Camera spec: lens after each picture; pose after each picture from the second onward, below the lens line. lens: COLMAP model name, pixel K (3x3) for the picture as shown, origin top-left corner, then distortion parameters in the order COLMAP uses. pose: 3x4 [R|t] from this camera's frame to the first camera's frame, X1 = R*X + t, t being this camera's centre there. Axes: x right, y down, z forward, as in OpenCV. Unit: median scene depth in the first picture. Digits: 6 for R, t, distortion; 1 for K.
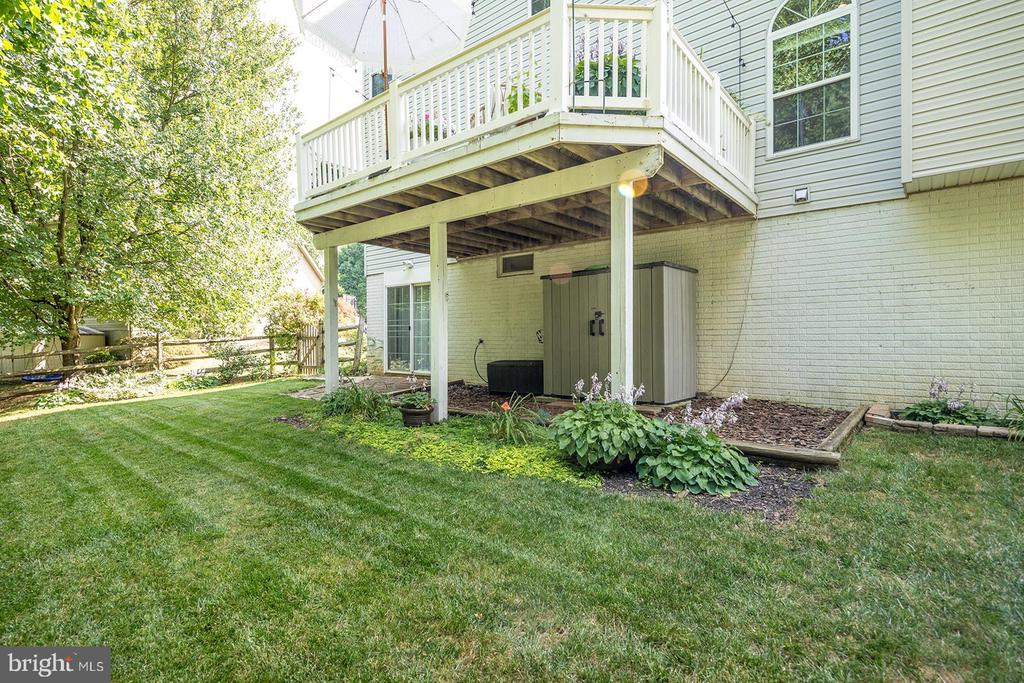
lens RADIAL K [[497.1, 0, 510.6], [0, 497.1, 338.6], [0, 0, 1]] dist [0.018568, -0.000652]
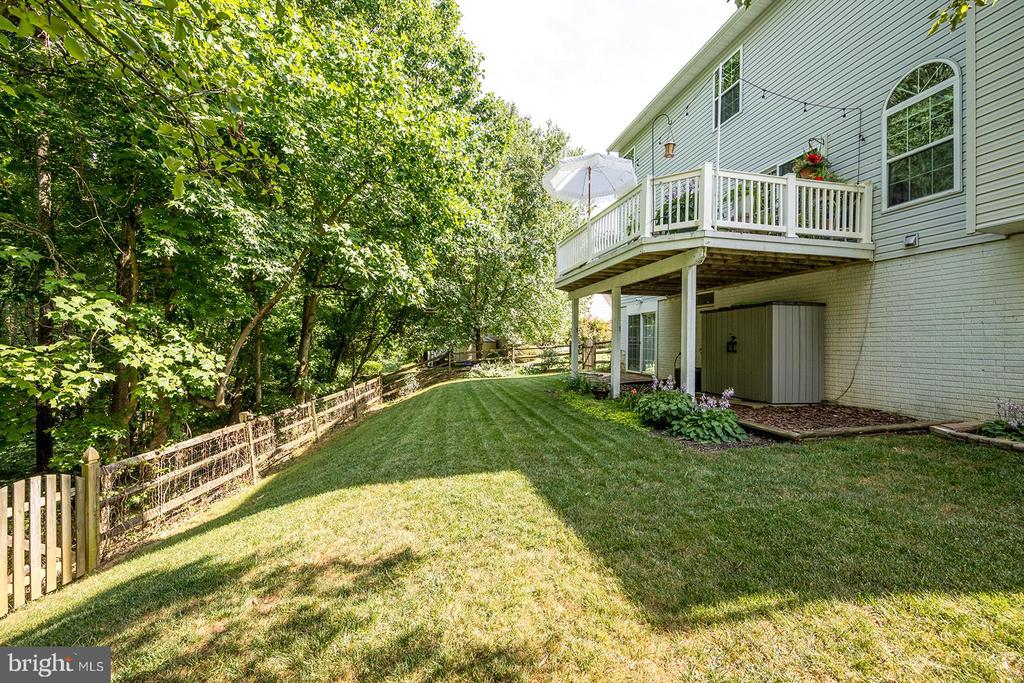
lens RADIAL K [[406.6, 0, 513.8], [0, 406.6, 343.9], [0, 0, 1]] dist [0.000932, 0.000120]
pose [[0.786108, 0.016898, -0.617858, 0.430278], [-0.018577, 0.999821, 0.003708, -0.026090], [0.617810, 0.008563, 0.786281, -0.338547]]
